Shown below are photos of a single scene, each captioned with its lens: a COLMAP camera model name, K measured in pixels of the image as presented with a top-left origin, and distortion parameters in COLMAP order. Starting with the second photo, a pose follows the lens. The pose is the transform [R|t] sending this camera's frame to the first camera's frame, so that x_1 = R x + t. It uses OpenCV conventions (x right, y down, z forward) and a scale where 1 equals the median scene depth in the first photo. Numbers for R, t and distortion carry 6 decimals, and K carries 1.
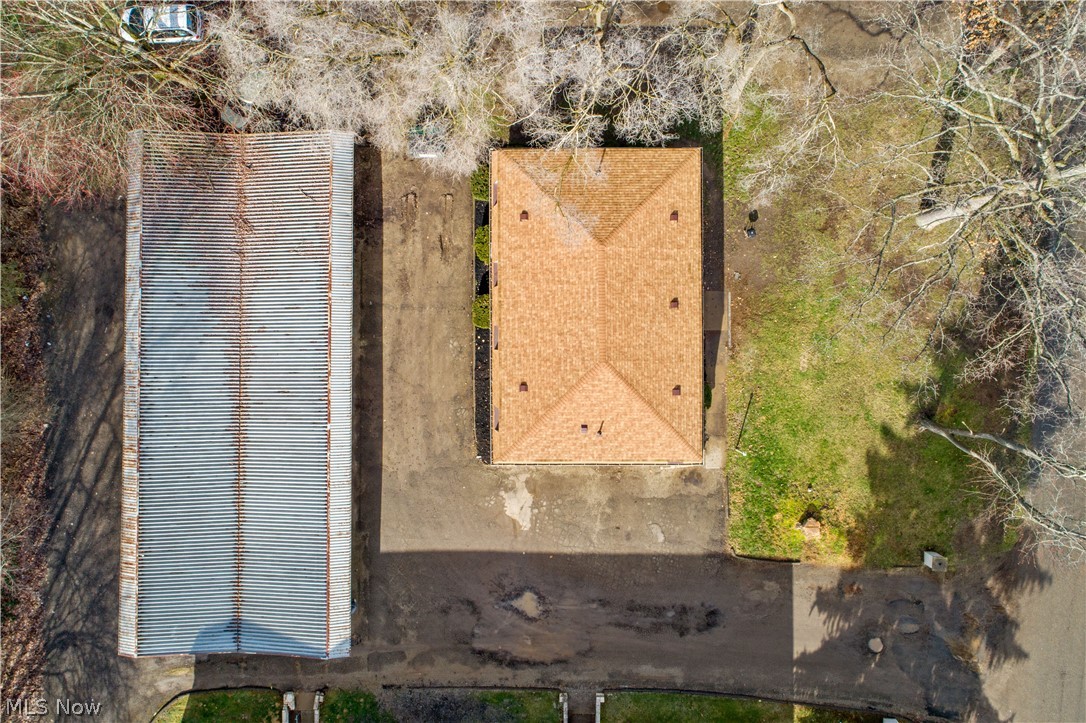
lens RADIAL K [[736.9, 0, 532.9], [0, 736.9, 352.3], [0, 0, 1]] dist [-0.005457, 0.008298]
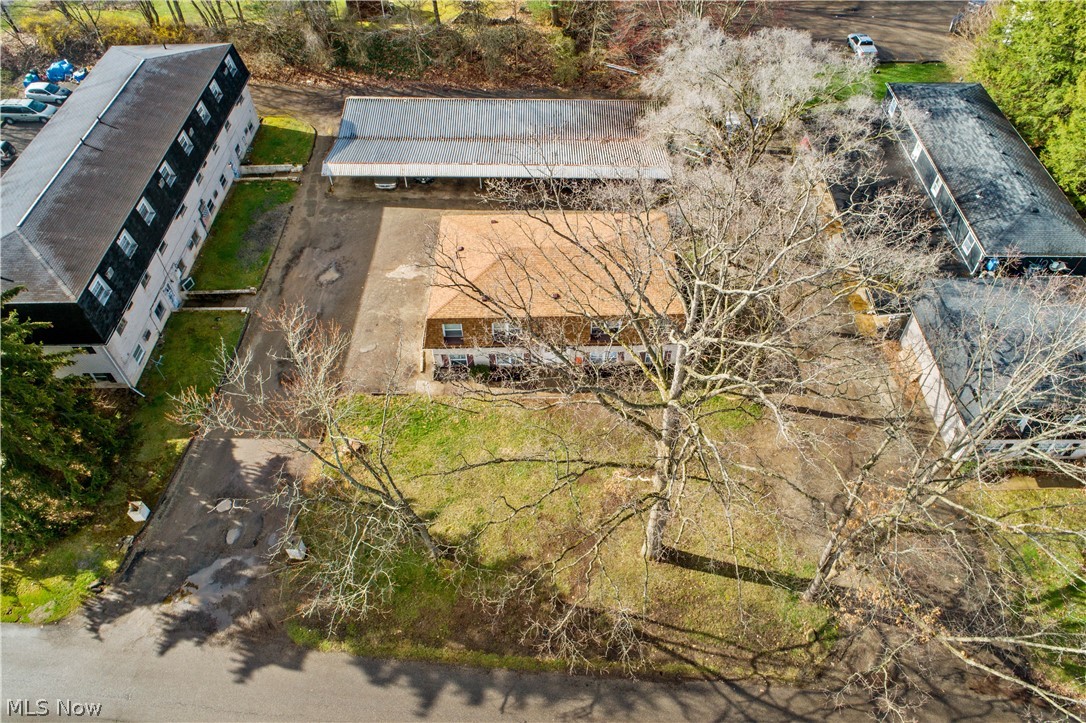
lens RADIAL K [[736.9, 0, 533.5], [0, 736.9, 363.2], [0, 0, 1]] dist [-0.005457, 0.008298]
pose [[-0.013185, 0.756052, -0.654378, 0.972245], [-0.999670, 0.004458, 0.025293, -0.055583], [0.022040, 0.654496, 0.755744, 0.115646]]
